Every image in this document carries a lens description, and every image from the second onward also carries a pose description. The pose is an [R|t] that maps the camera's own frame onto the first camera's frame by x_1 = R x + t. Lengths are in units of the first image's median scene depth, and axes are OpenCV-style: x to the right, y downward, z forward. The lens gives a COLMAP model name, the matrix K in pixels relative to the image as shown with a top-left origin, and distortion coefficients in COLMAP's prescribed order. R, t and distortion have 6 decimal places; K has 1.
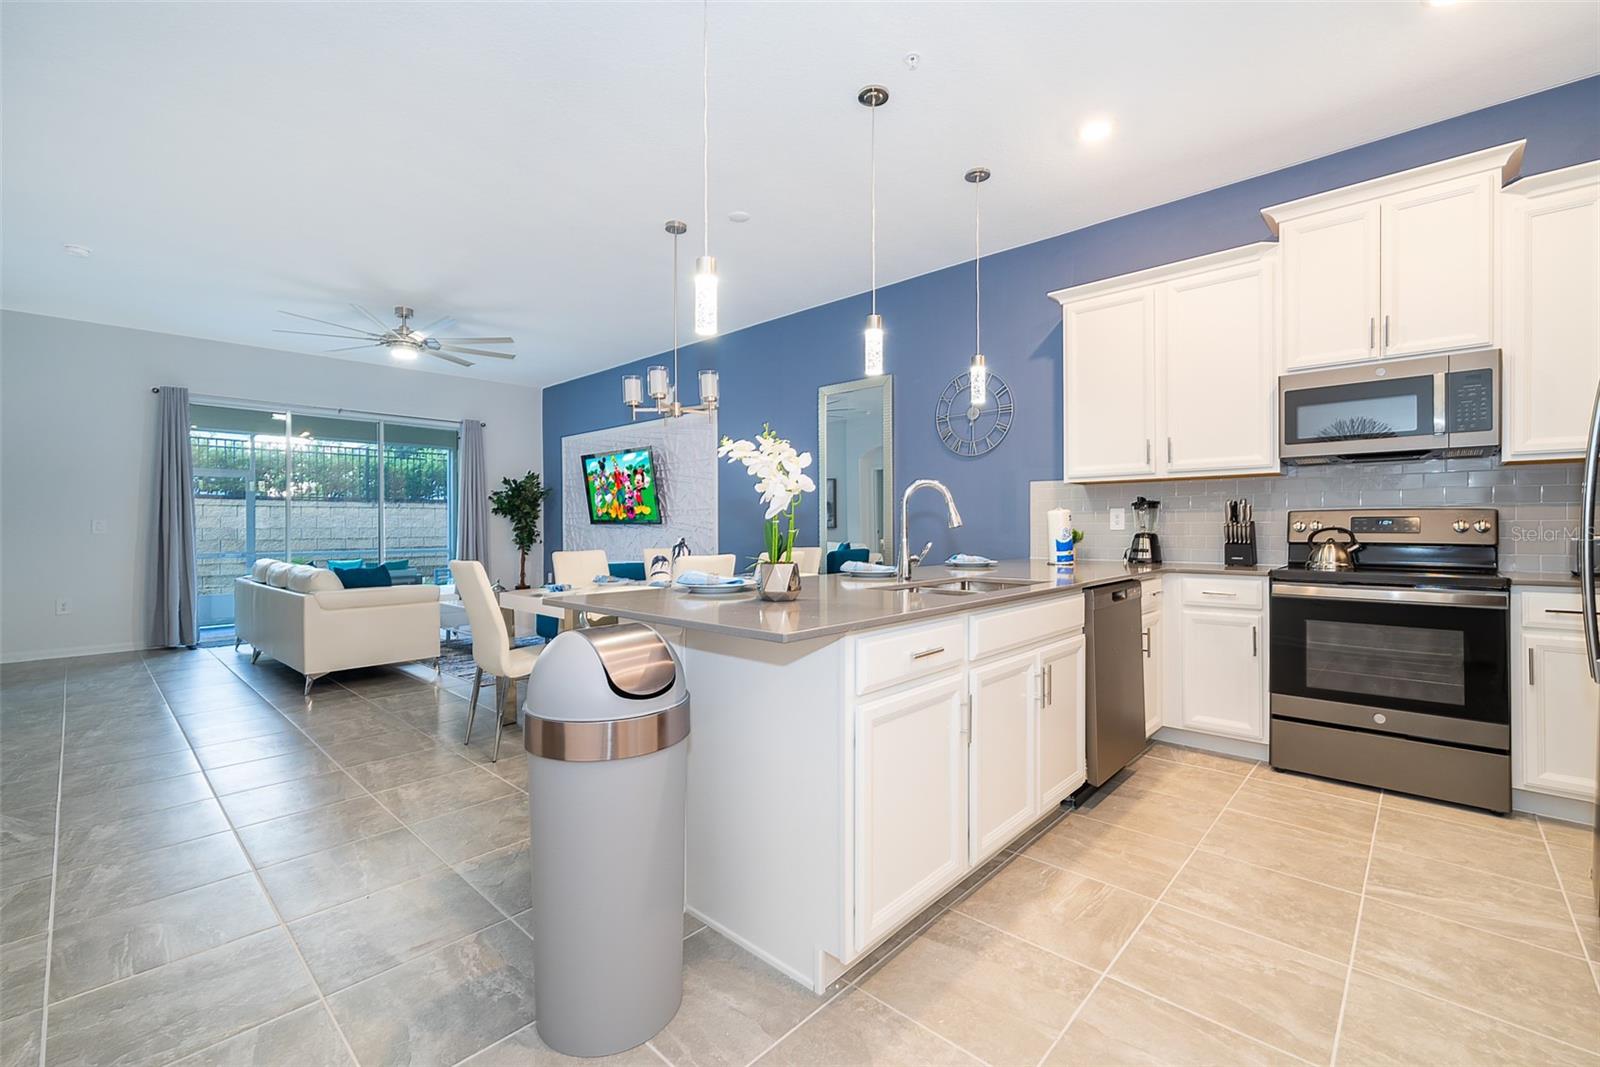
lens RADIAL K [[664.4, 0, 800.0], [0, 664.4, 533.5], [0, 0, 1]] dist [0.003854, 0.000548]
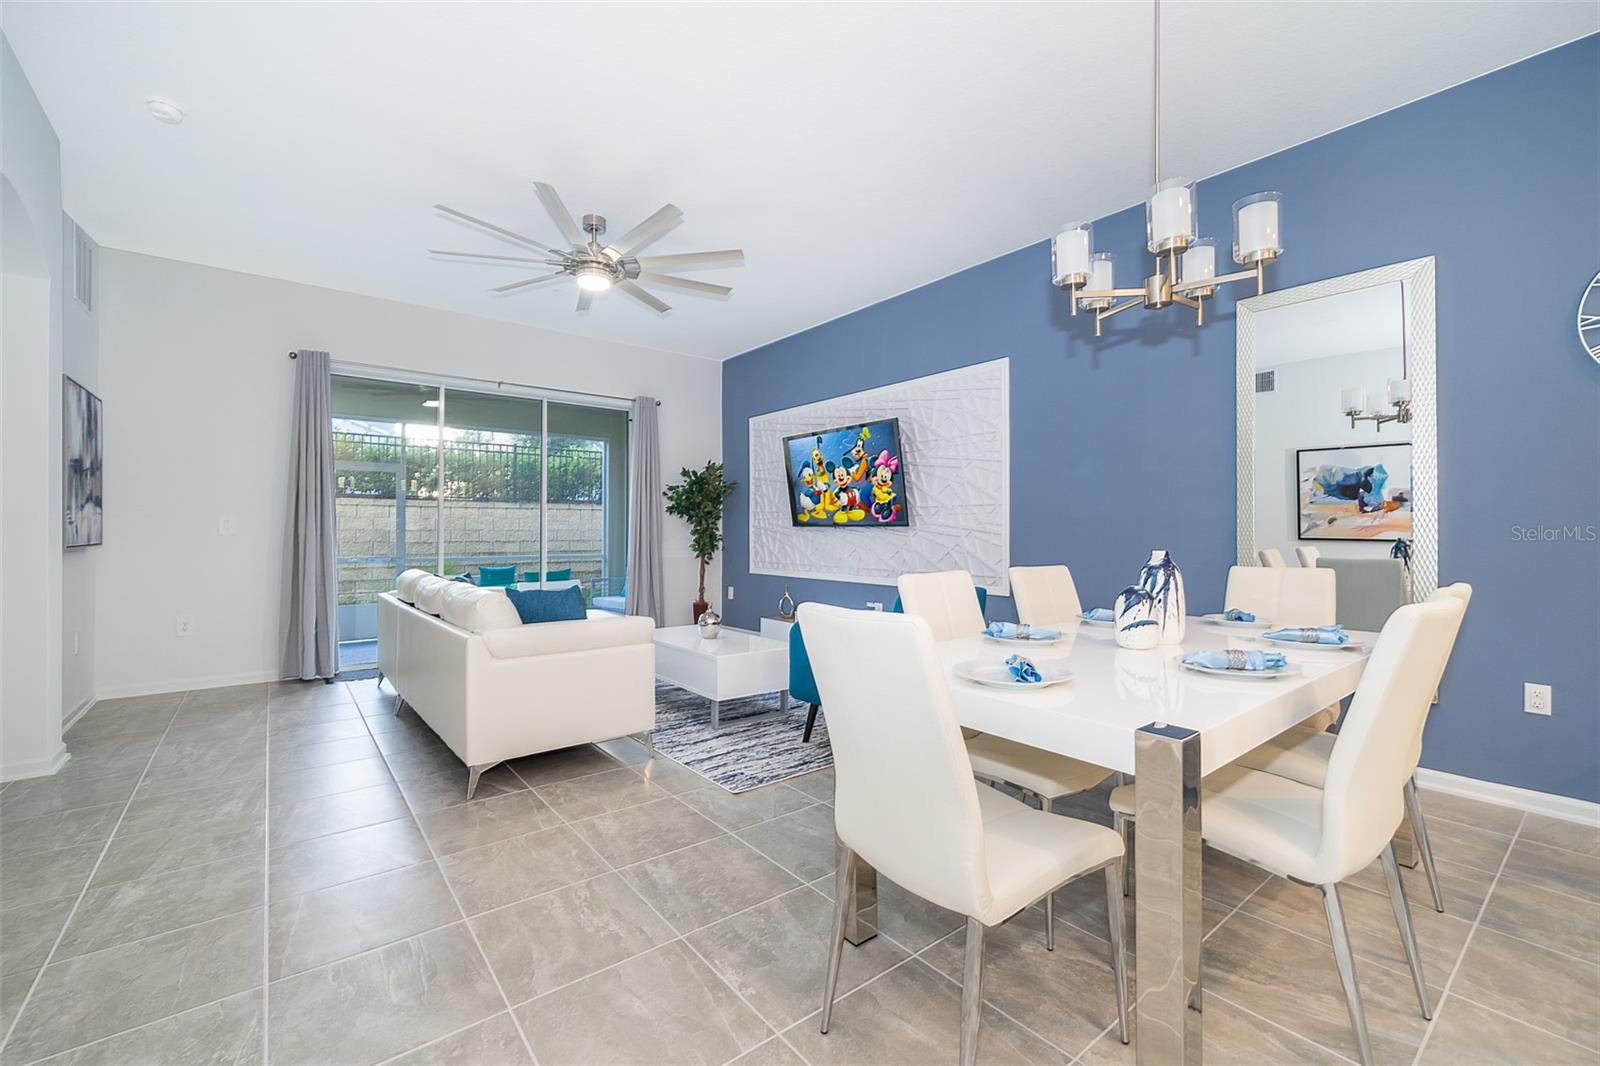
lens RADIAL K [[664.4, 0, 800.0], [0, 664.4, 533.0], [0, 0, 1]] dist [0.003854, 0.000548]
pose [[0.988179, 0.005773, -0.153197, -0.178212], [-0.007056, 0.999944, -0.007831, -0.000335], [0.153144, 0.008820, 0.988165, 0.225062]]
